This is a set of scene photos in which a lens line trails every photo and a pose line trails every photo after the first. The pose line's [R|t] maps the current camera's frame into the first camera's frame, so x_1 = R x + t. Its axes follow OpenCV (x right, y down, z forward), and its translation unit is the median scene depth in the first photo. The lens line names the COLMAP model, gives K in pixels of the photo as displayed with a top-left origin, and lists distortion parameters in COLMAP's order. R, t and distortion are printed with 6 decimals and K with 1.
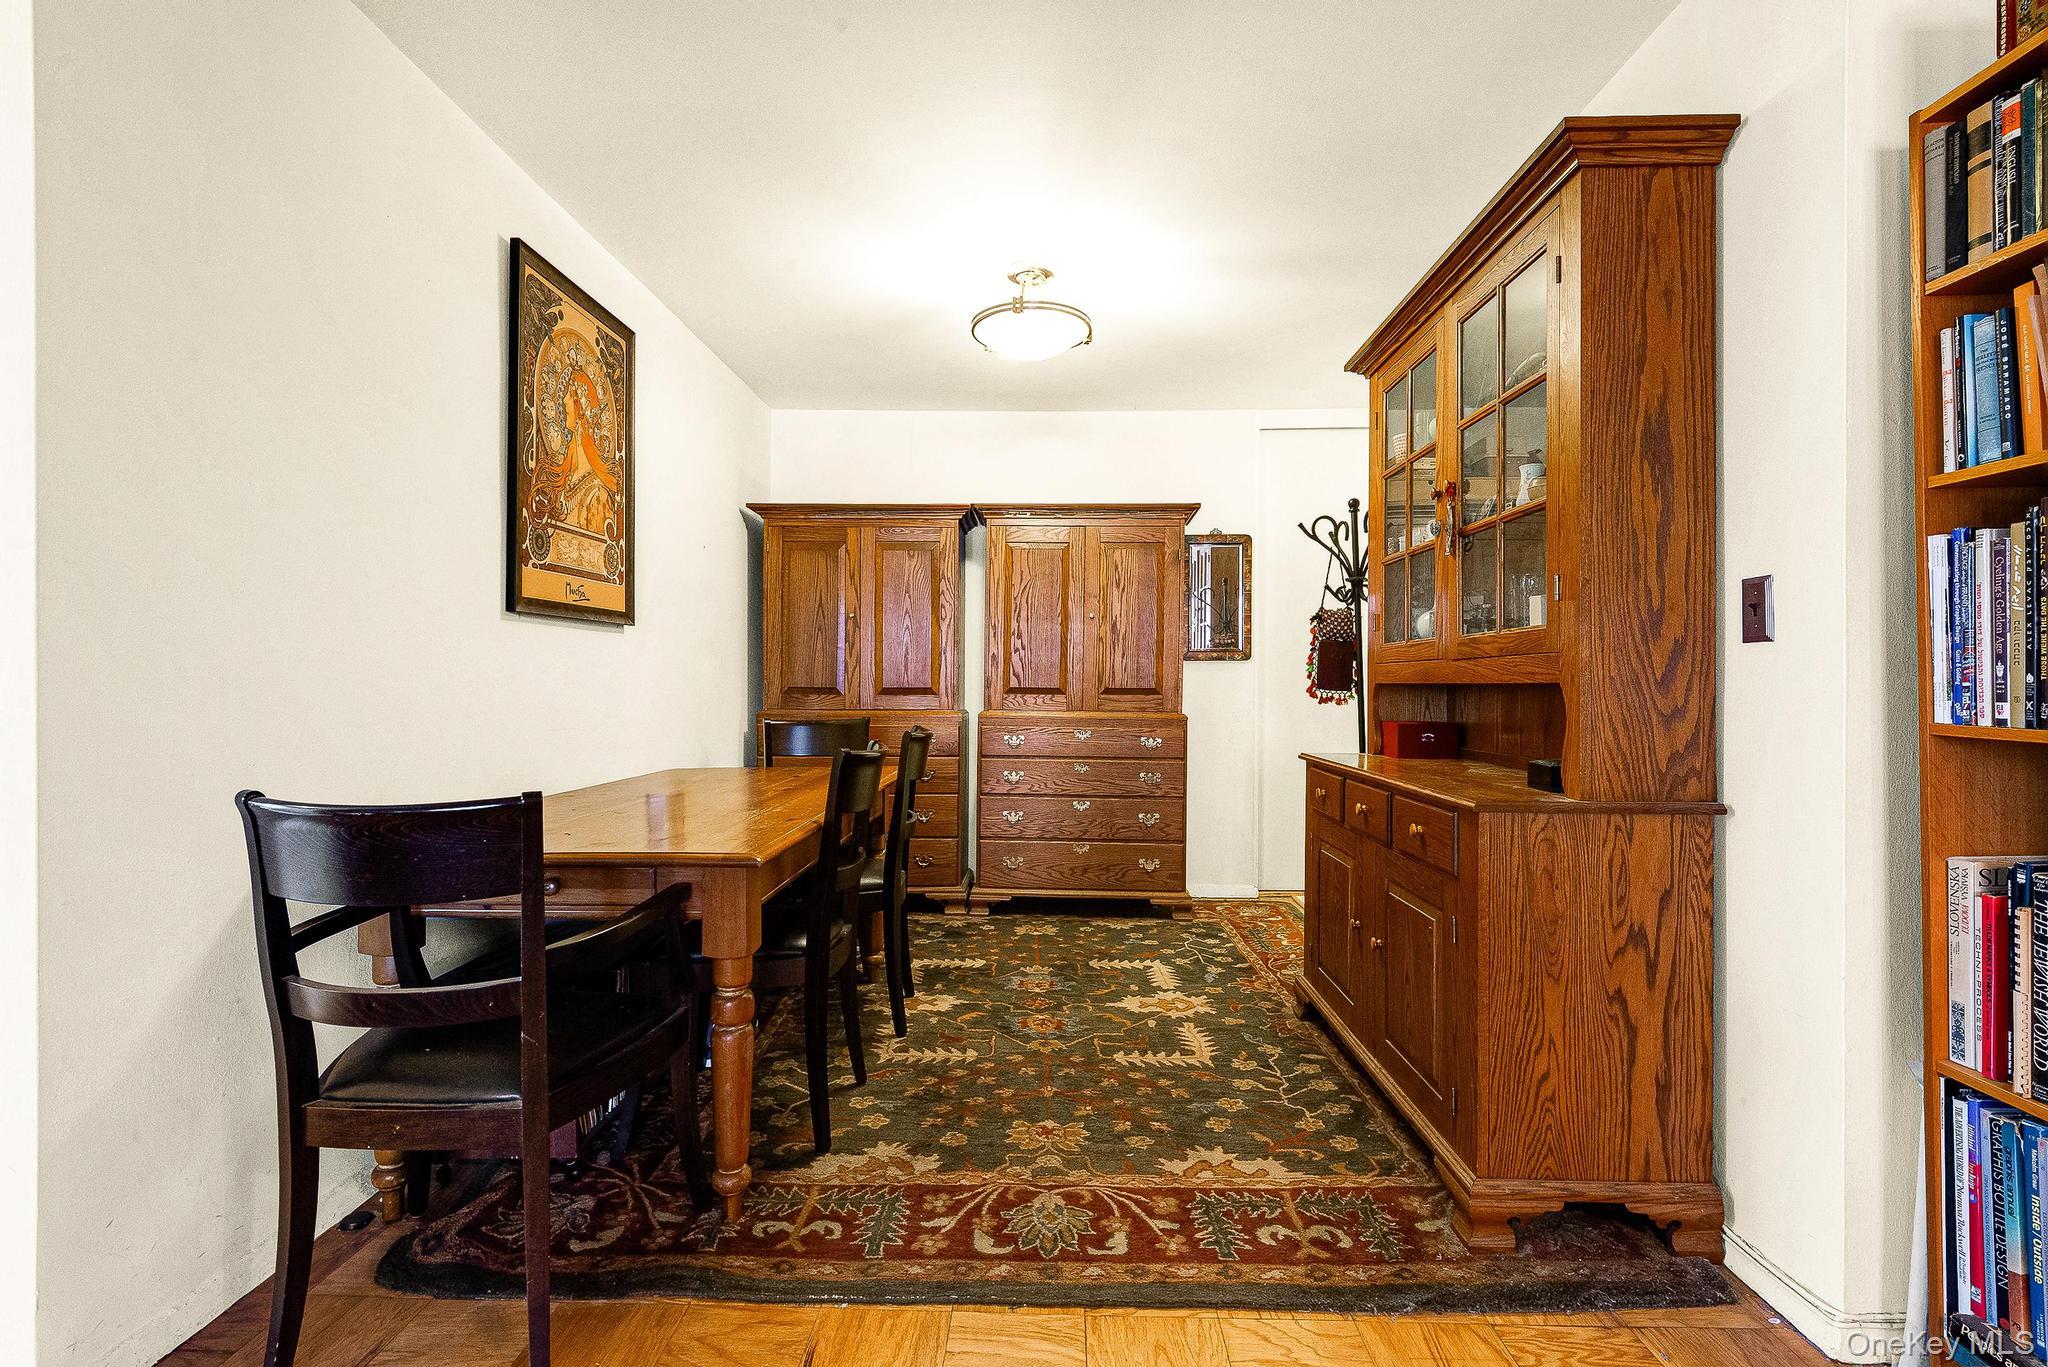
lens RADIAL K [[943.8, 0, 1024.0], [0, 943.8, 683.5], [0, 0, 1]] dist [0.011792, -0.004860]
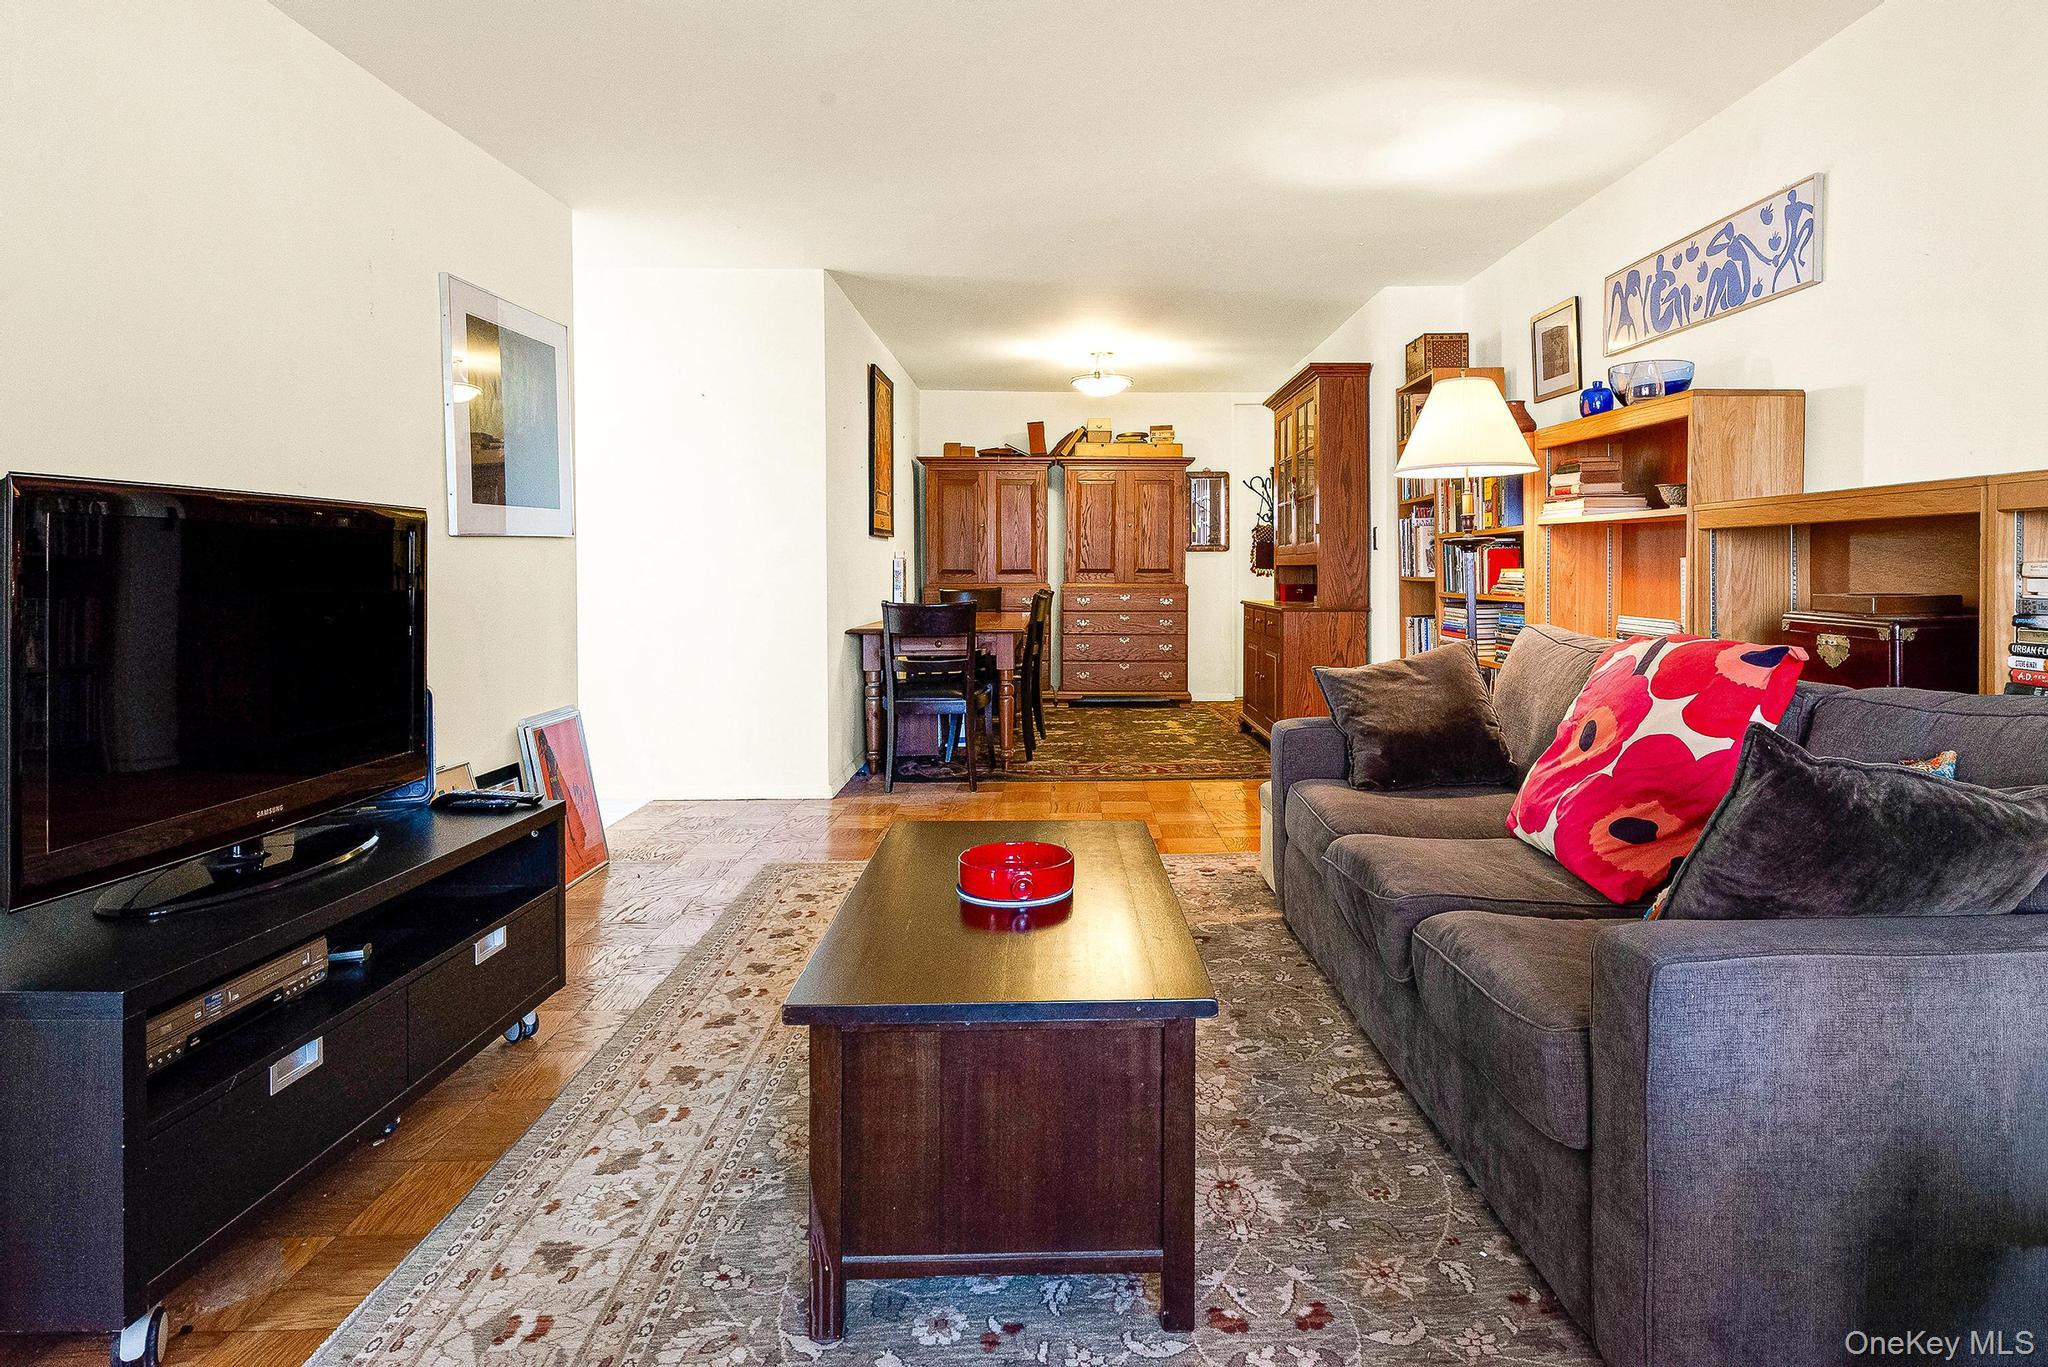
lens RADIAL K [[1101.8, 0, 1091.8], [0, 1101.8, 572.6], [0, 0, 1]] dist [0.012865, -0.001278]
pose [[0.997952, -0.005679, 0.063719, -0.172746], [0.005429, 0.999977, 0.004111, 0.004115], [-0.063741, -0.003756, 0.997959, -1.340530]]
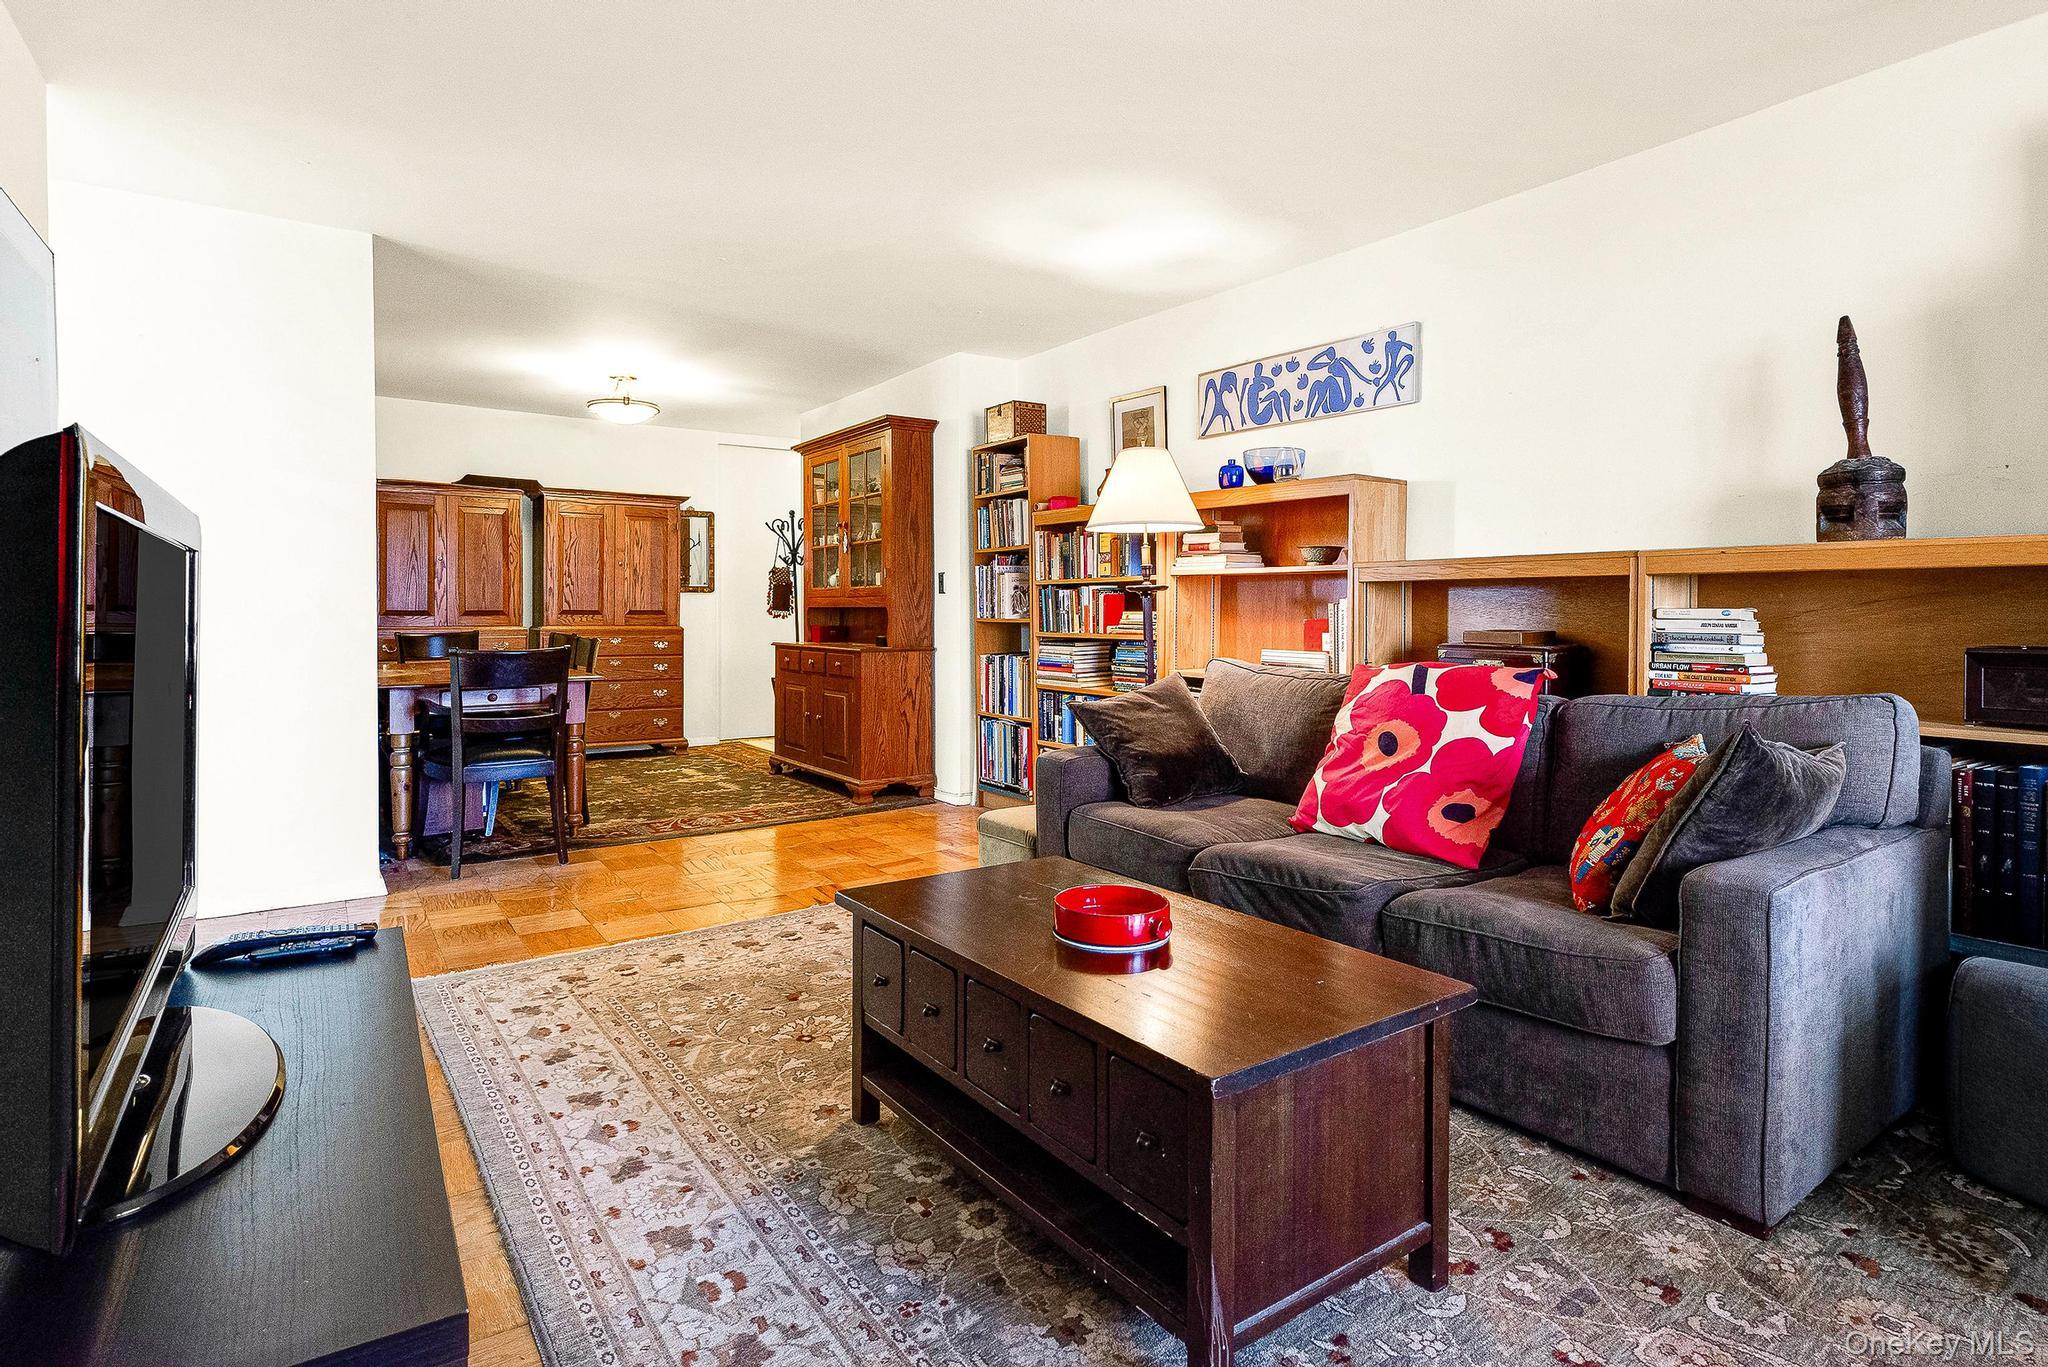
lens RADIAL K [[1053.0, 0, 1015.9], [0, 1053.0, 615.5], [0, 0, 1]] dist [0.012241, -0.001310]
pose [[0.804363, -0.005852, 0.594109, -0.636945], [0.001713, 0.999970, 0.007530, 0.001472], [-0.594135, -0.005039, 0.804349, -1.130576]]
